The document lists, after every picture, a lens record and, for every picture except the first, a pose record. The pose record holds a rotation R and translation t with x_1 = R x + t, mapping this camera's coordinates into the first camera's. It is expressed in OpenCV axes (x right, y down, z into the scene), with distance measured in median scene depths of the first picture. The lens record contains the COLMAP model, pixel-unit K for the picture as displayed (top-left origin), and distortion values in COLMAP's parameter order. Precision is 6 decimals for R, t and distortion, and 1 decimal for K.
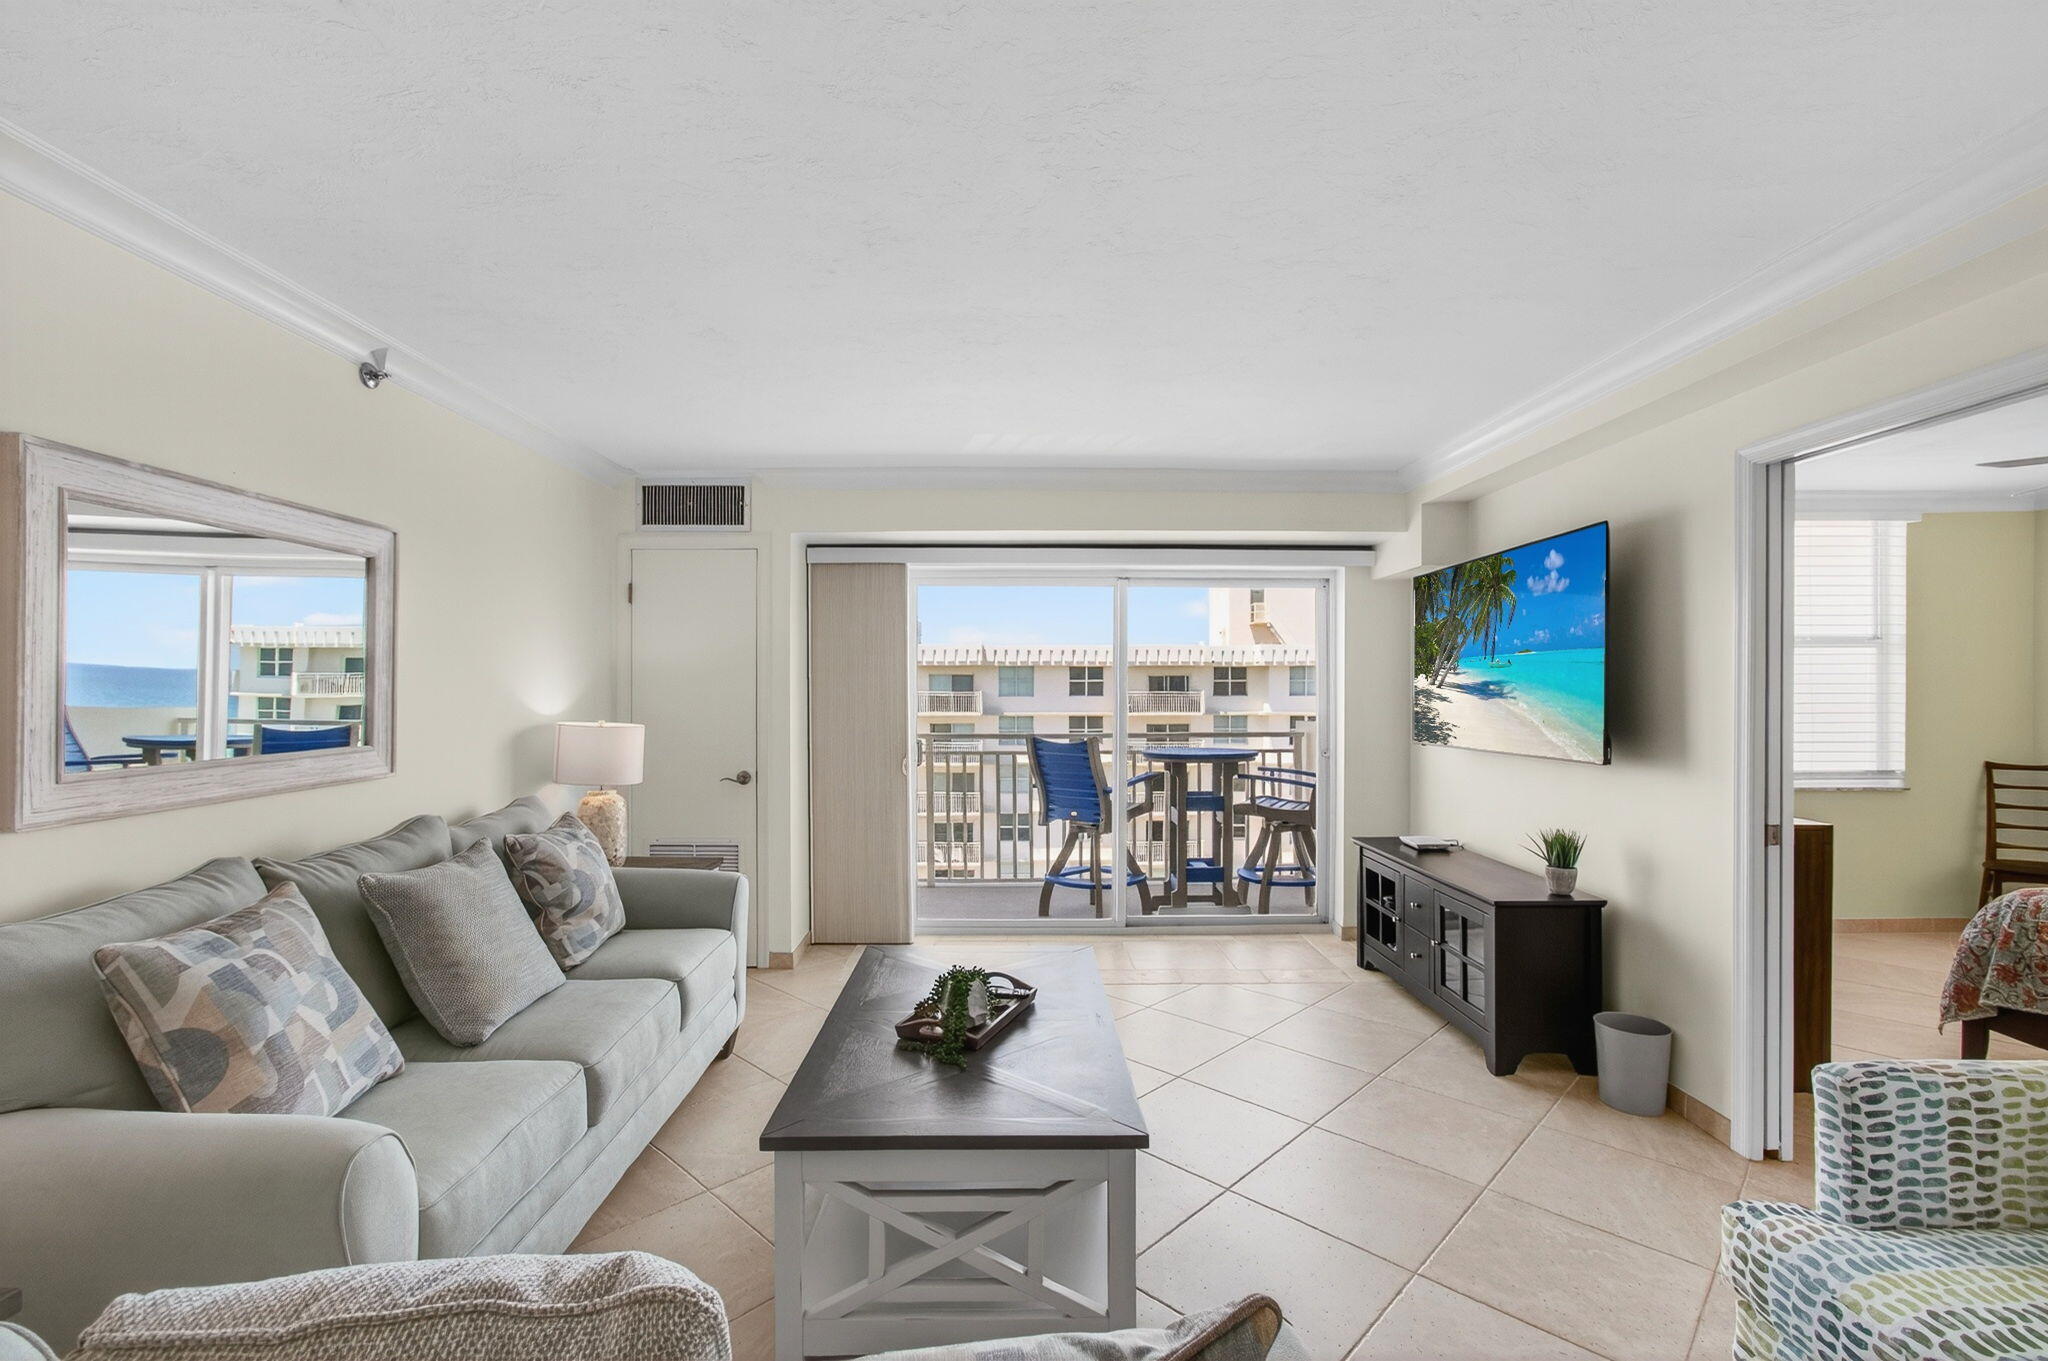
lens RADIAL K [[933.5, 0, 1007.4], [0, 933.5, 685.6], [0, 0, 1]] dist [0.003096, 0.000303]
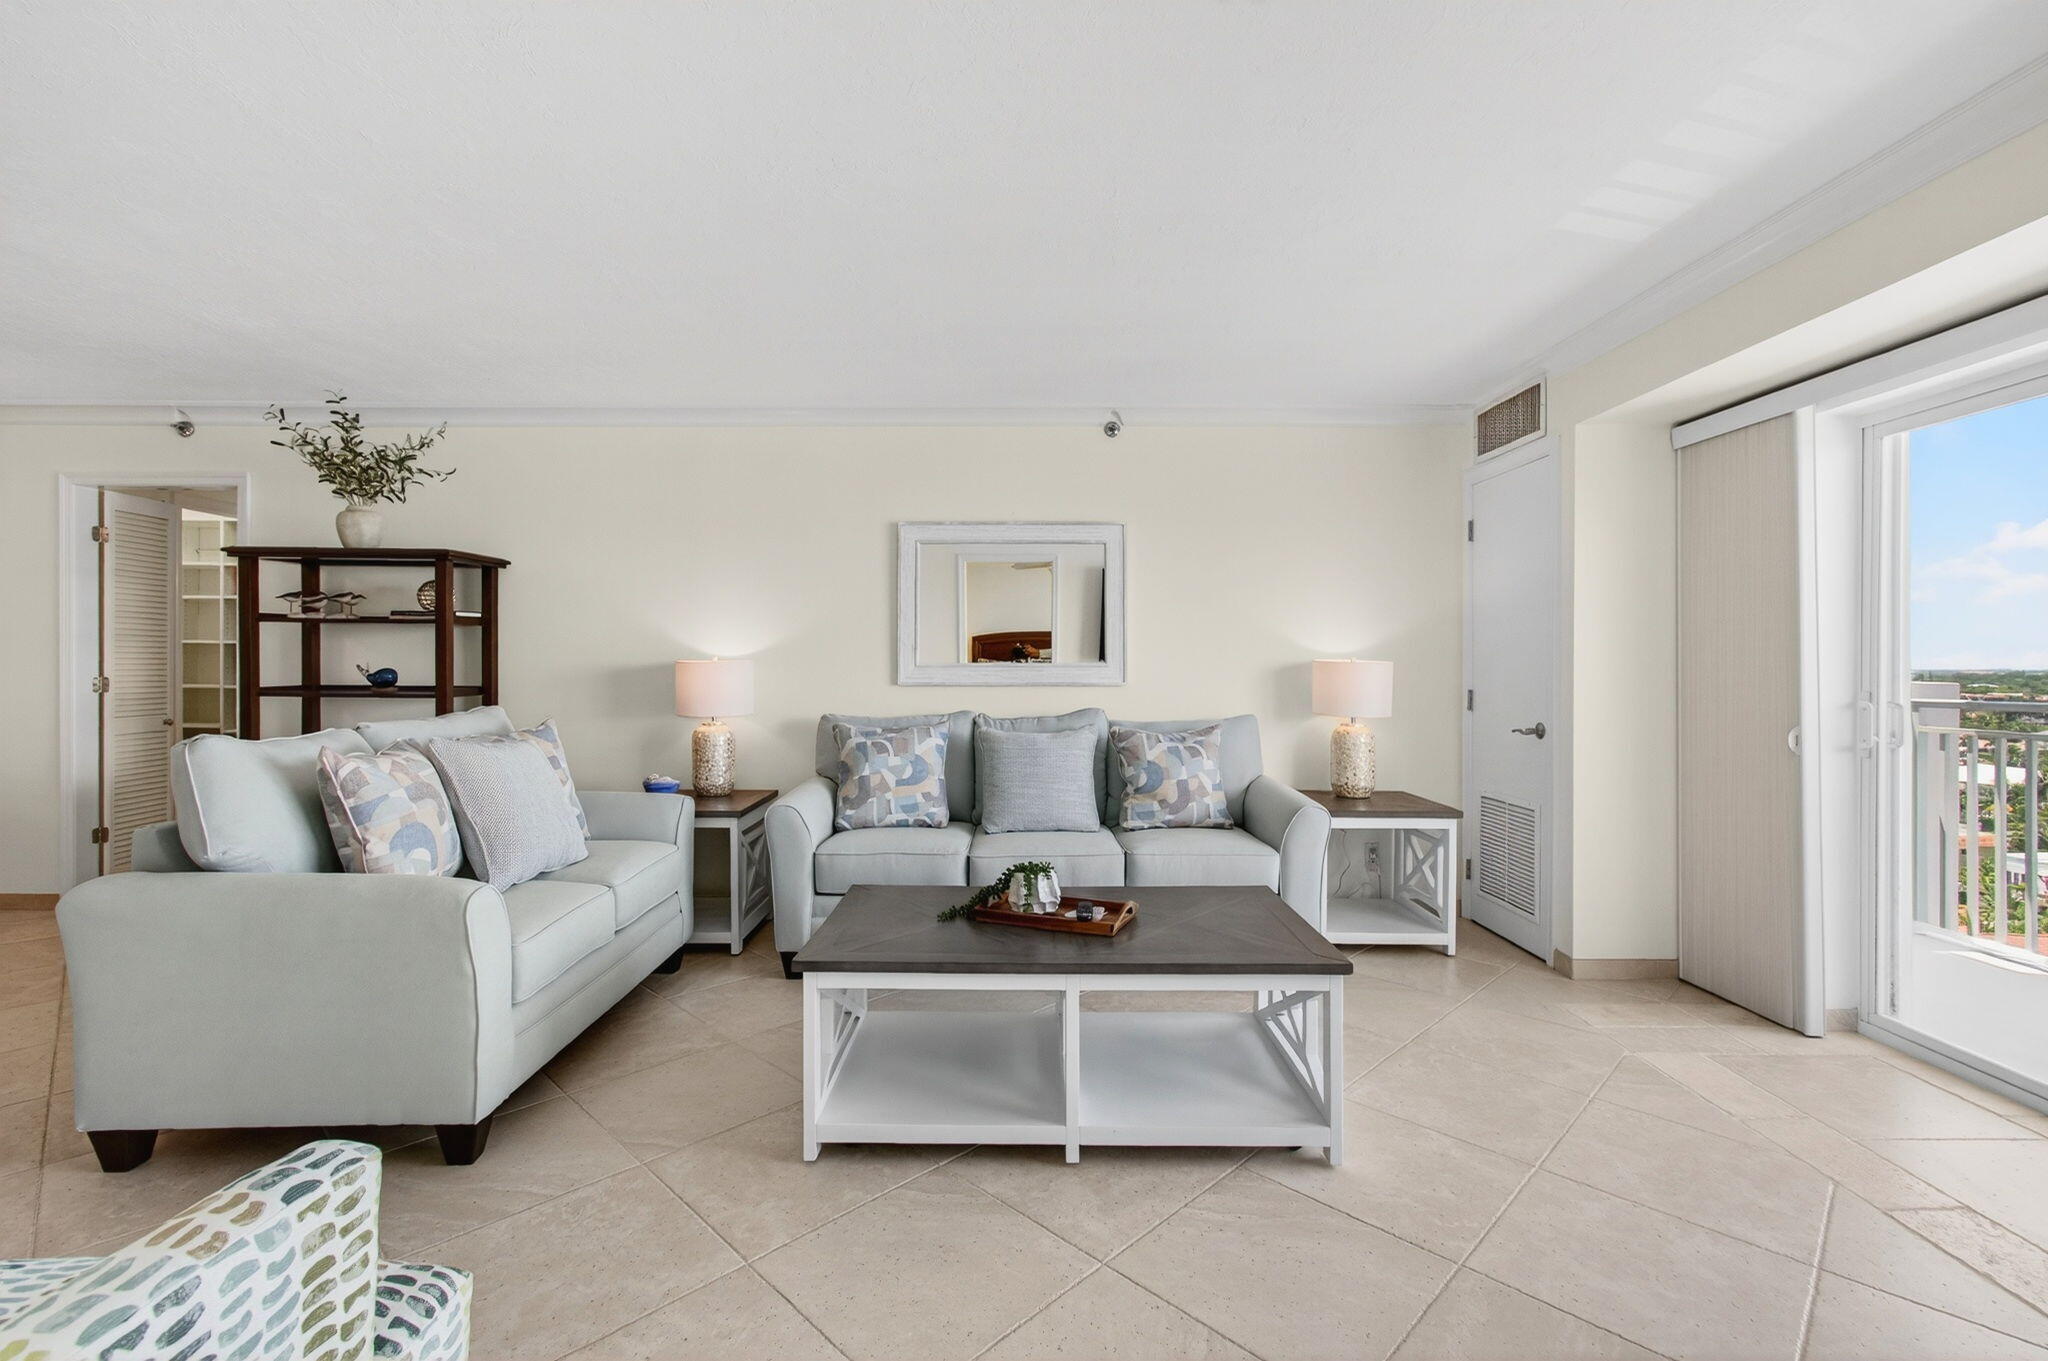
lens RADIAL K [[923.2, 0, 1028.3], [0, 923.2, 674.5], [0, 0, 1]] dist [0.004256, -0.000167]
pose [[-0.019031, 0.015875, -0.999693, 0.737405], [-0.004494, 0.999862, 0.015964, 0.049078], [0.999809, 0.004796, -0.018957, 0.747329]]
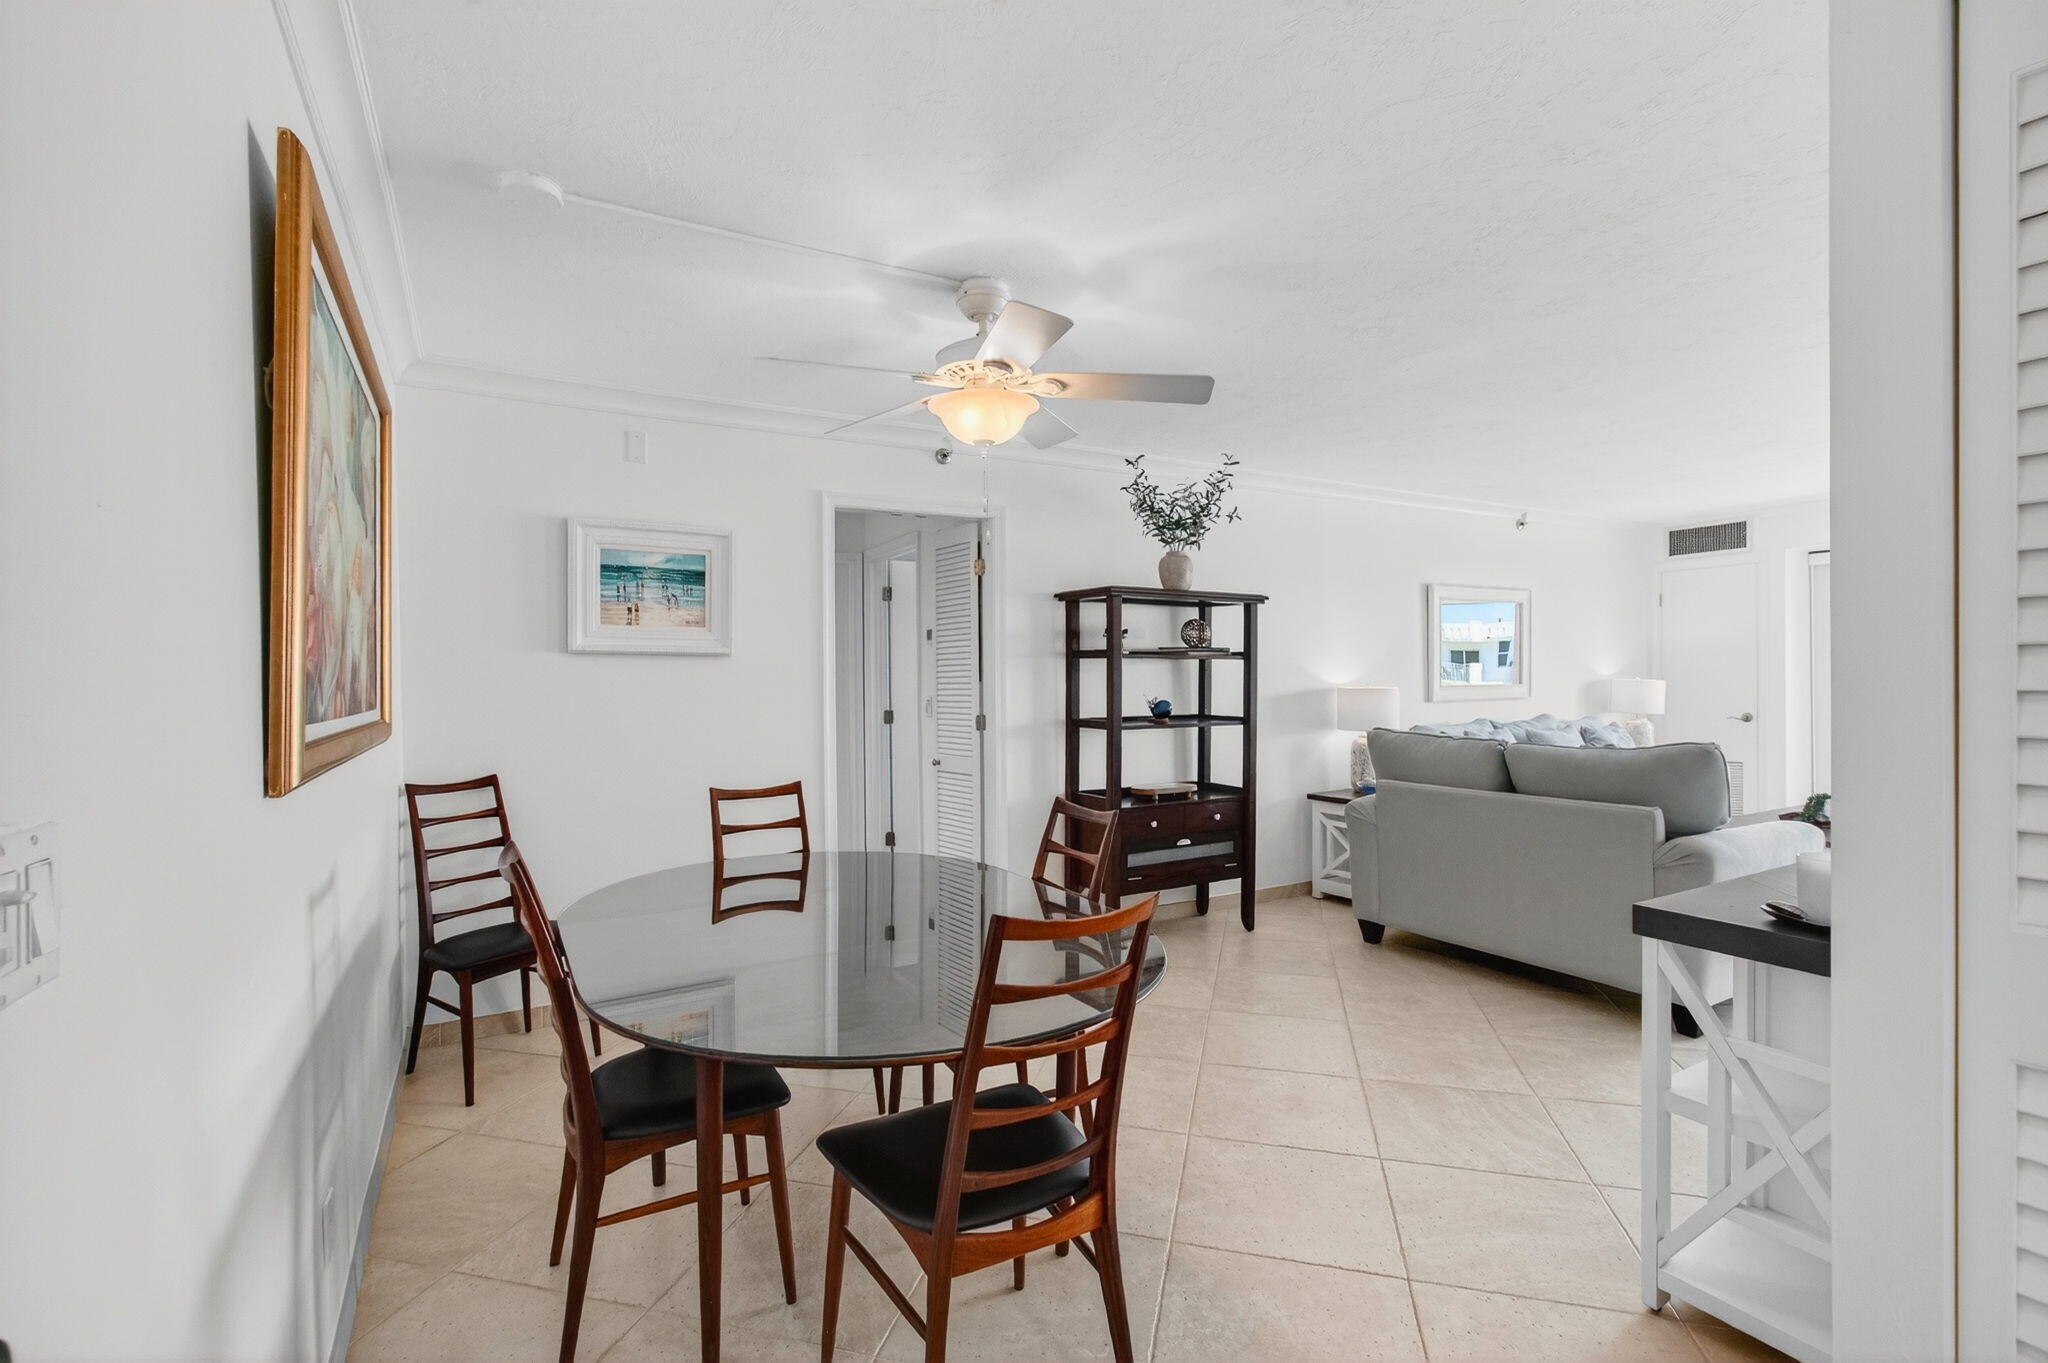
lens RADIAL K [[923.2, 0, 988.8], [0, 923.2, 679.5], [0, 0, 1]] dist [0.004256, -0.000167]
pose [[0.494687, -0.003799, -0.869063, 0.542331], [0.010095, 0.999948, 0.001374, 0.030103], [0.869012, -0.009453, 0.494700, -1.054686]]
